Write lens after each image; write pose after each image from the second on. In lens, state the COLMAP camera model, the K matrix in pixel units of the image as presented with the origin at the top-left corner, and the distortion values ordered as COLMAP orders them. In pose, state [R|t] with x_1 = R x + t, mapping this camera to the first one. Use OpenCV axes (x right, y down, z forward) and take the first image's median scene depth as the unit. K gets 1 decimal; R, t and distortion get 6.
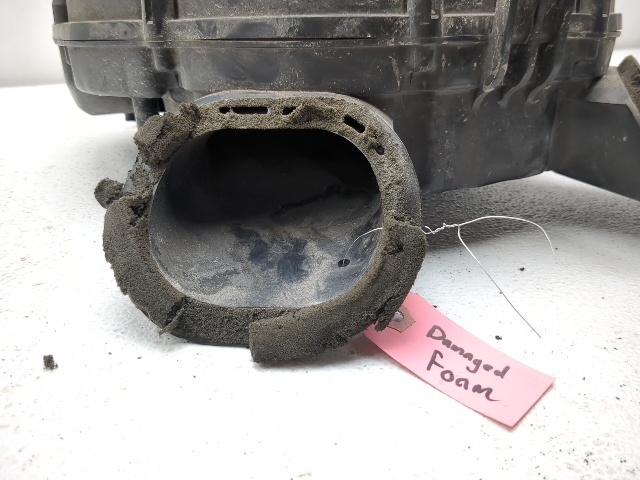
lens RADIAL K [[580.2, 0, 320.0], [0, 580.2, 240.0], [0, 0, 1]] dist [0.018104, -0.013092]
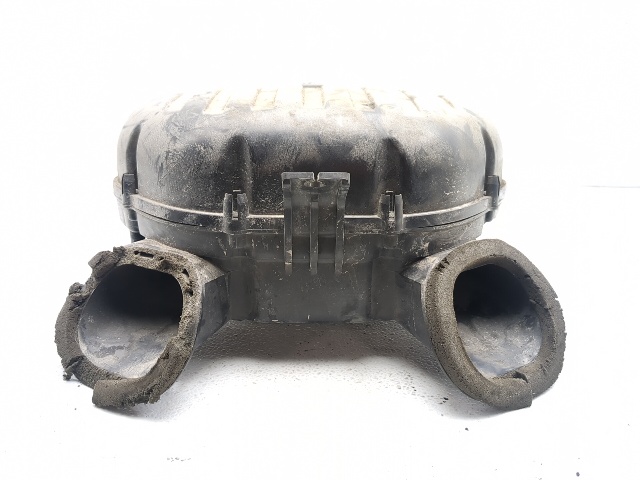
lens RADIAL K [[580.2, 0, 320.0], [0, 580.2, 240.0], [0, 0, 1]] dist [0.018104, -0.013092]
pose [[0.895892, 0.143098, -0.420596, 1.059039], [-0.178123, 0.982980, -0.044974, -0.285156], [0.407002, 0.115210, 0.906133, -0.349644]]
